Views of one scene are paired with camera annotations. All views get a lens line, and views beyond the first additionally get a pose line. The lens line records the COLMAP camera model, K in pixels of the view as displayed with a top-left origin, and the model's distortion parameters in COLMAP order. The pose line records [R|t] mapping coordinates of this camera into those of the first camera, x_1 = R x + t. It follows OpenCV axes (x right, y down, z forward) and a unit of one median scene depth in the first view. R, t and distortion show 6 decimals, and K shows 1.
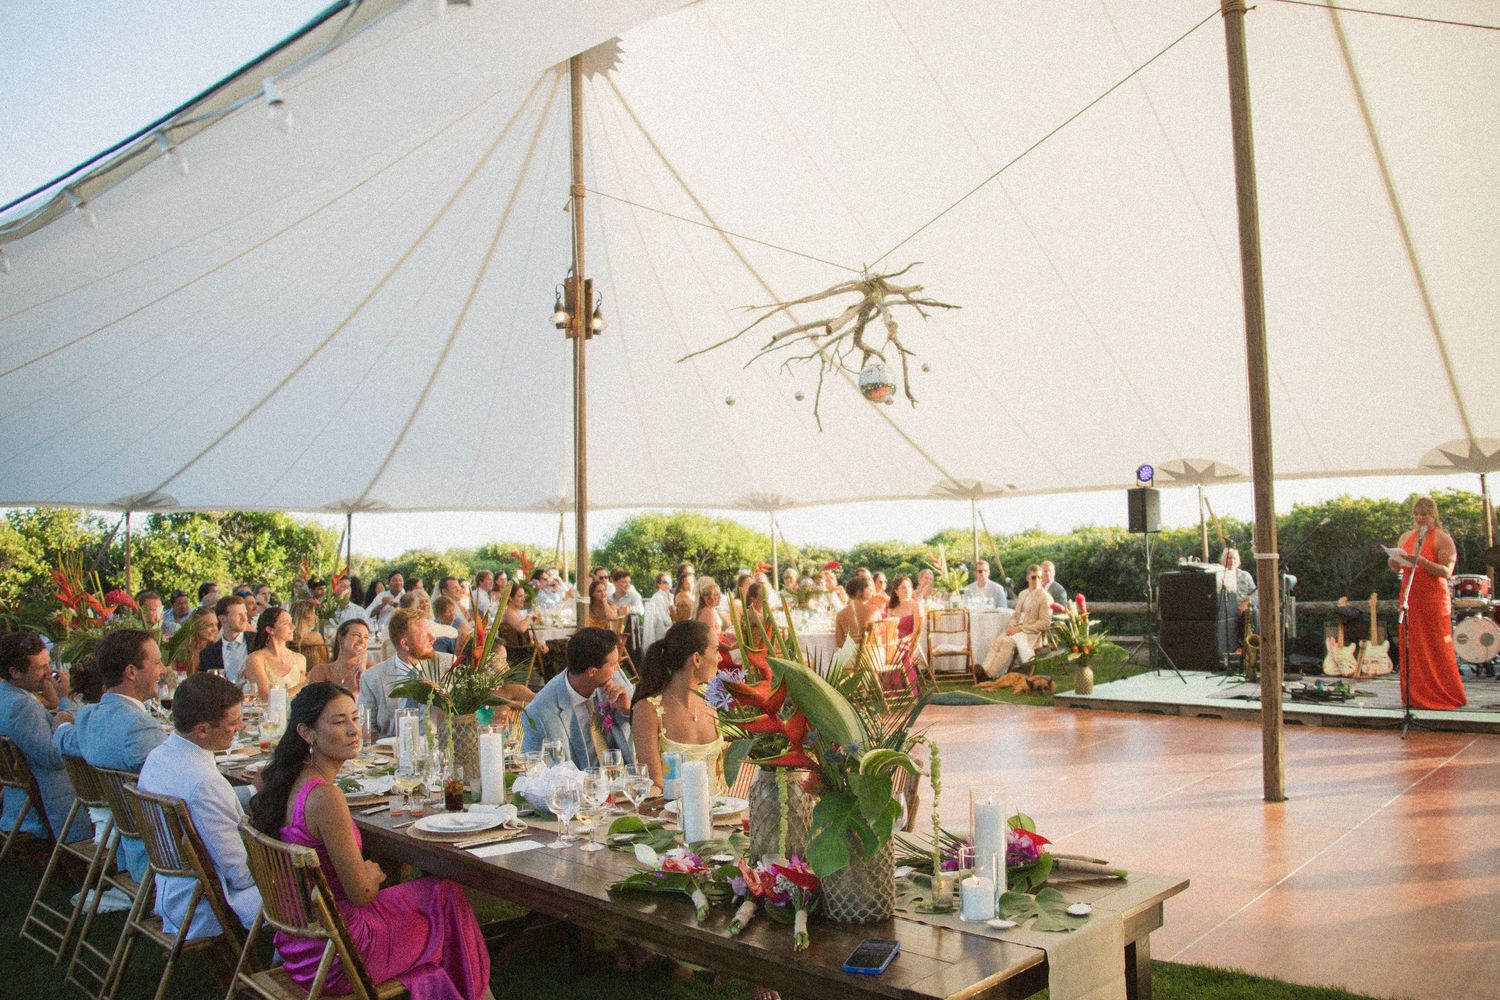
lens RADIAL K [[1234.9, 0, 747.9], [0, 1234.9, 509.5], [0, 0, 1]] dist [-0.149936, 0.016732]
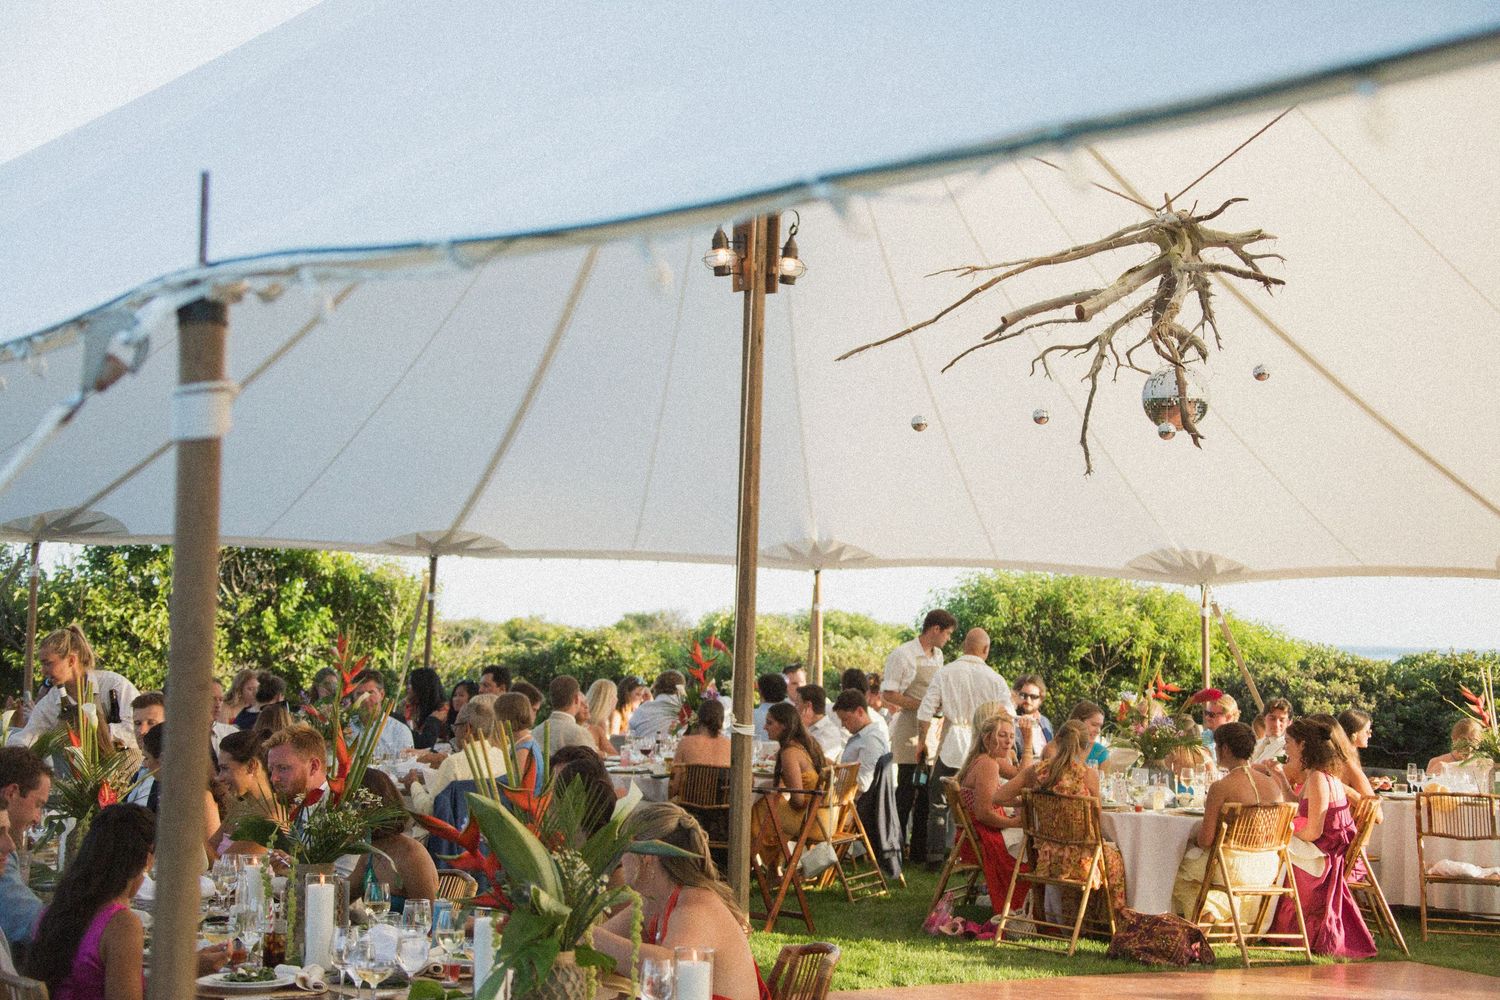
lens RADIAL K [[2668.3, 0, 748.3], [0, 2668.3, 494.3], [0, 0, 1]] dist [0.309589, 0.000000]
pose [[0.967574, 0.036096, -0.249995, 0.128348], [-0.040195, 0.999128, -0.011310, -0.017722], [0.249369, 0.020992, 0.968181, -0.176194]]
